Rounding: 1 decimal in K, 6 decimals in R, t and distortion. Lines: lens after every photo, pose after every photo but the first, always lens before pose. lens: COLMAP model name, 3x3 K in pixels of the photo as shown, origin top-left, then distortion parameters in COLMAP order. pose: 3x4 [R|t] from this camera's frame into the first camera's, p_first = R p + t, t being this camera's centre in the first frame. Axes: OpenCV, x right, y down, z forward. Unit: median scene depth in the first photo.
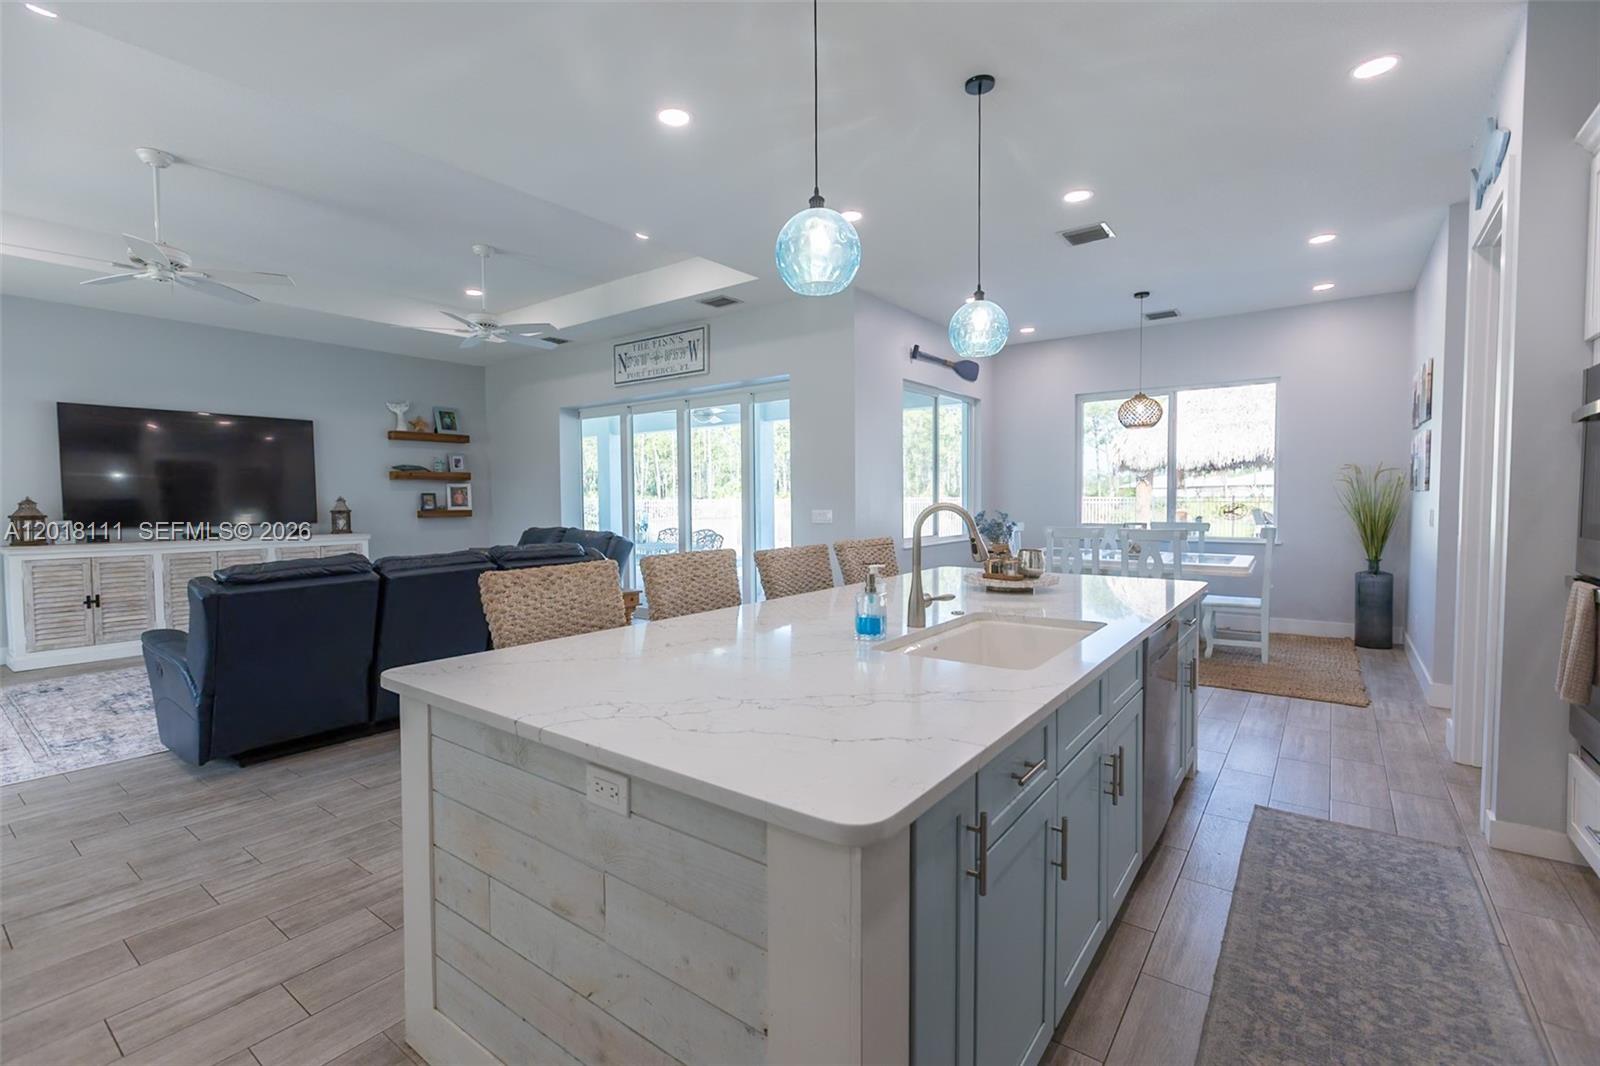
lens RADIAL K [[712.9, 0, 794.5], [0, 712.9, 526.1], [0, 0, 1]] dist [-0.000978, -0.000377]
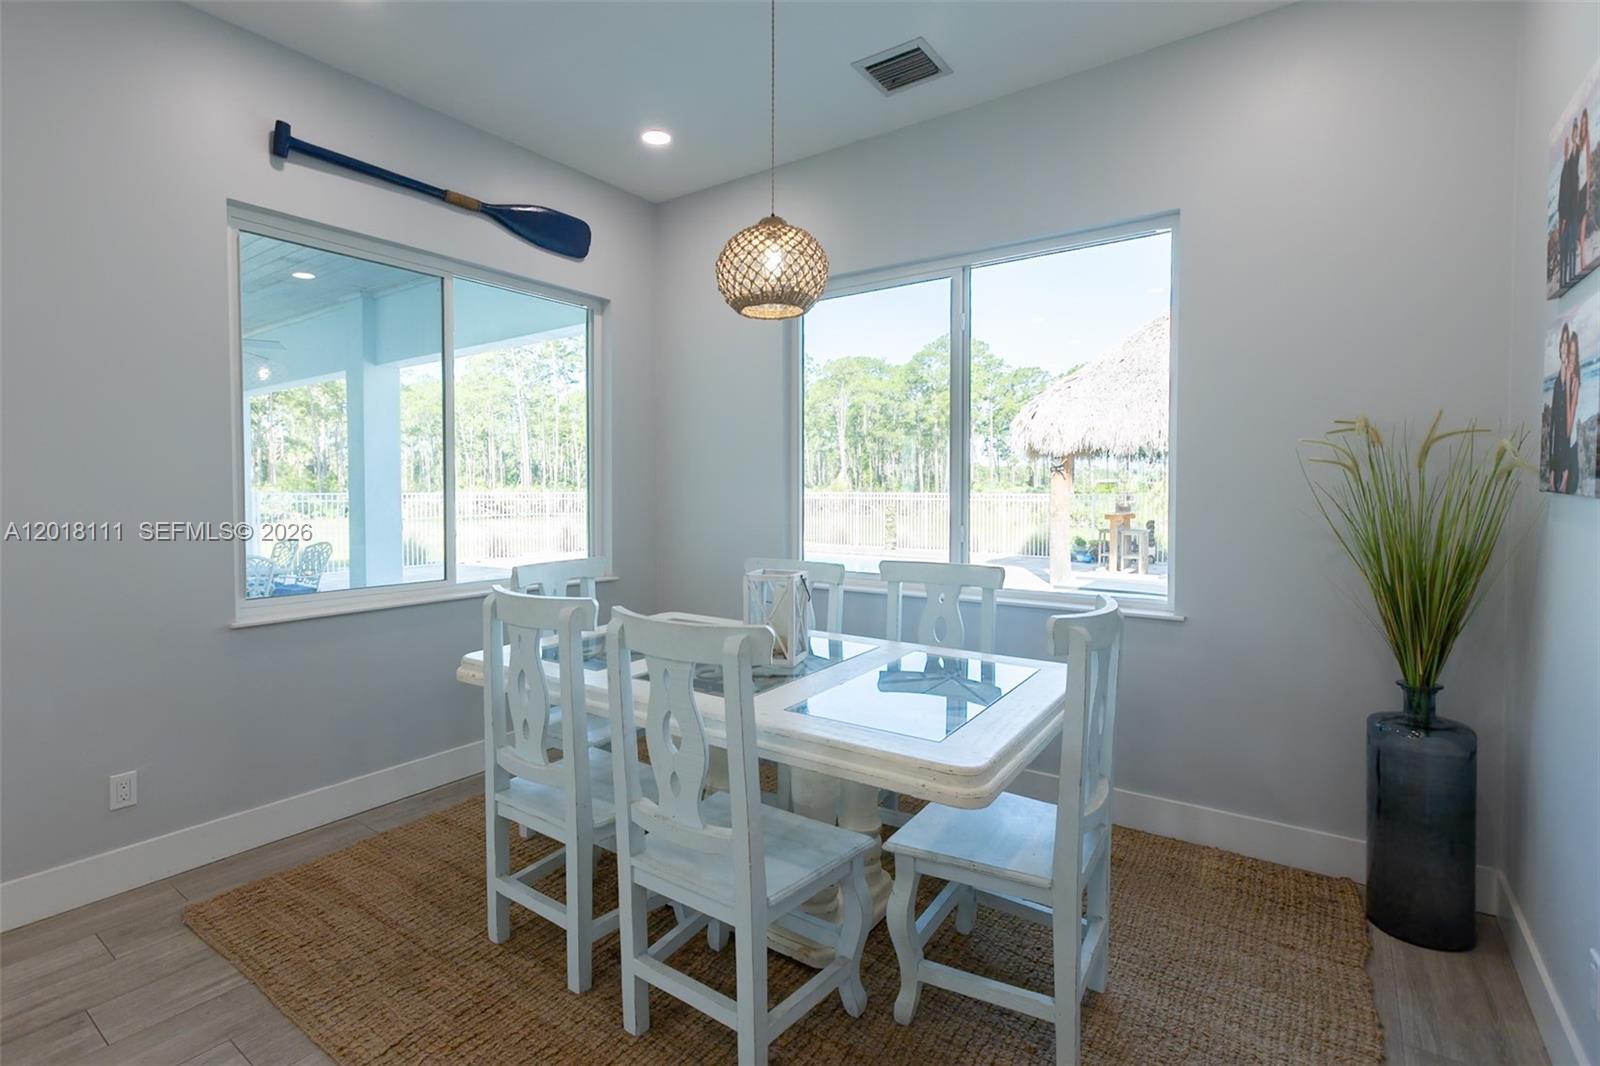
lens RADIAL K [[764.2, 0, 762.4], [0, 764.2, 506.8], [0, 0, 1]] dist [0.000298, 0.000056]
pose [[0.999945, 0.007701, 0.007103, 0.430829], [-0.007574, 0.999814, -0.017716, -0.029327], [-0.007239, 0.017661, 0.999818, 0.553834]]
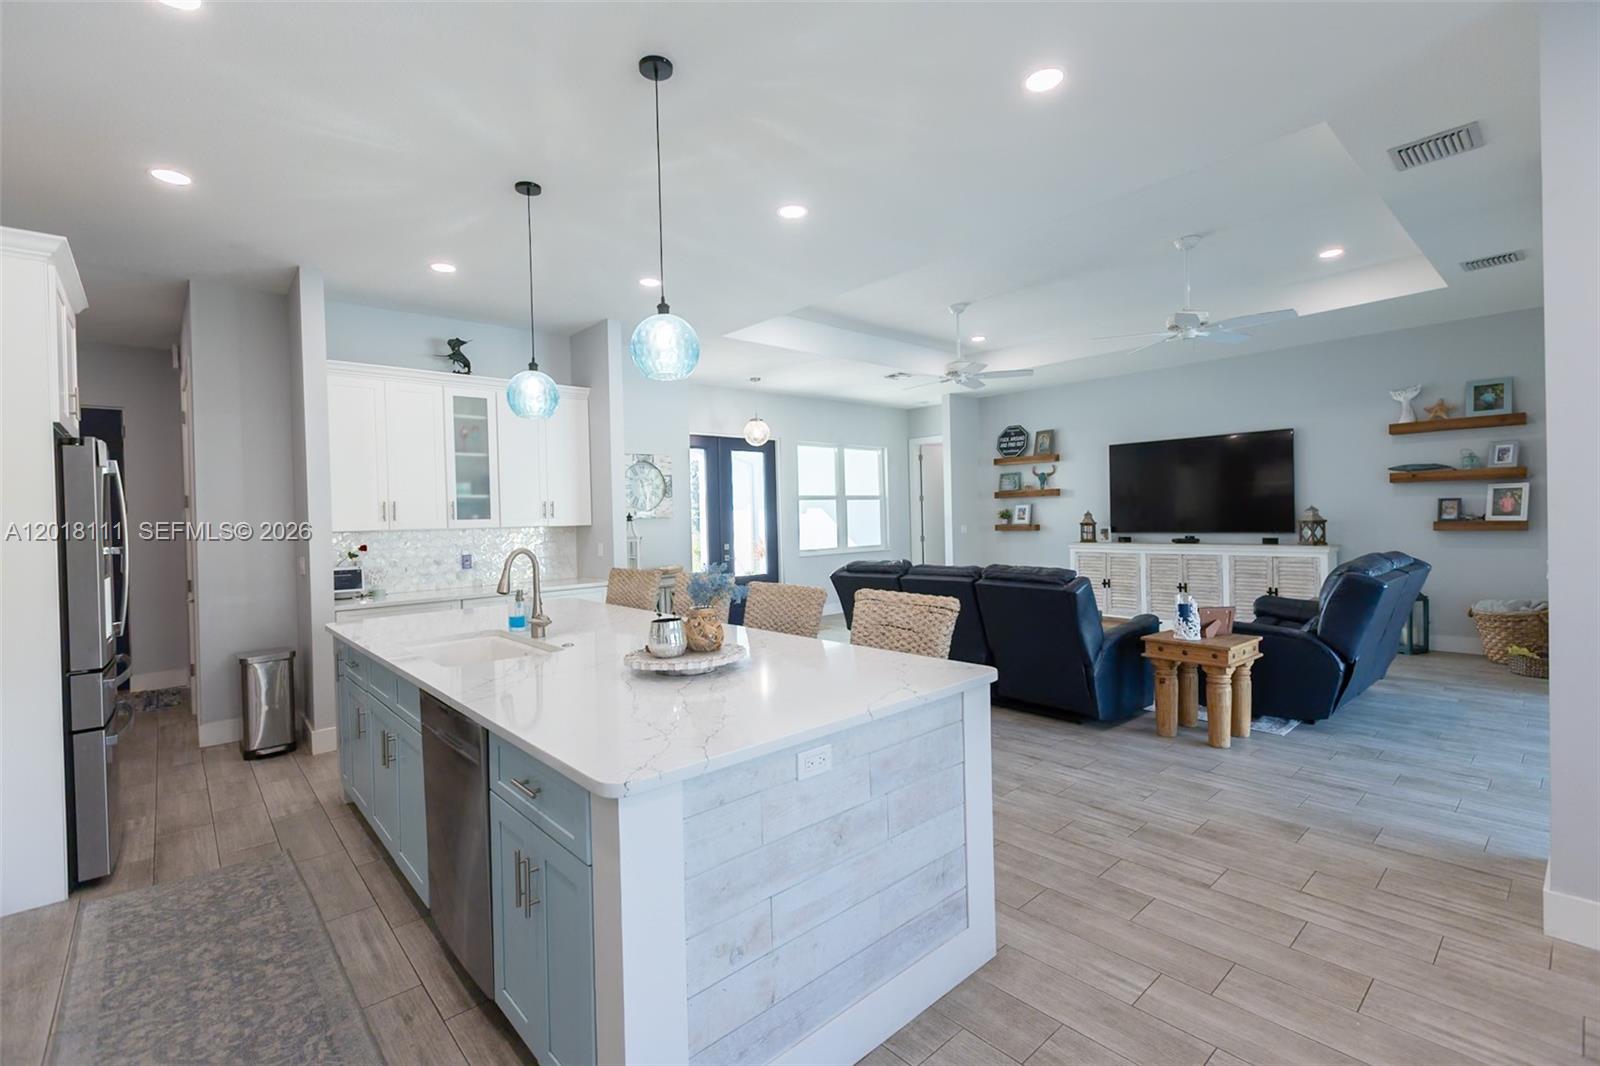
lens RADIAL K [[712.9, 0, 794.5], [0, 712.9, 526.1], [0, 0, 1]] dist [-0.000978, -0.000377]
pose [[-0.197745, 0.027163, -0.979877, 0.812775], [-0.011191, 0.999488, 0.029965, -0.068096], [0.980190, 0.016891, -0.197340, 1.011126]]
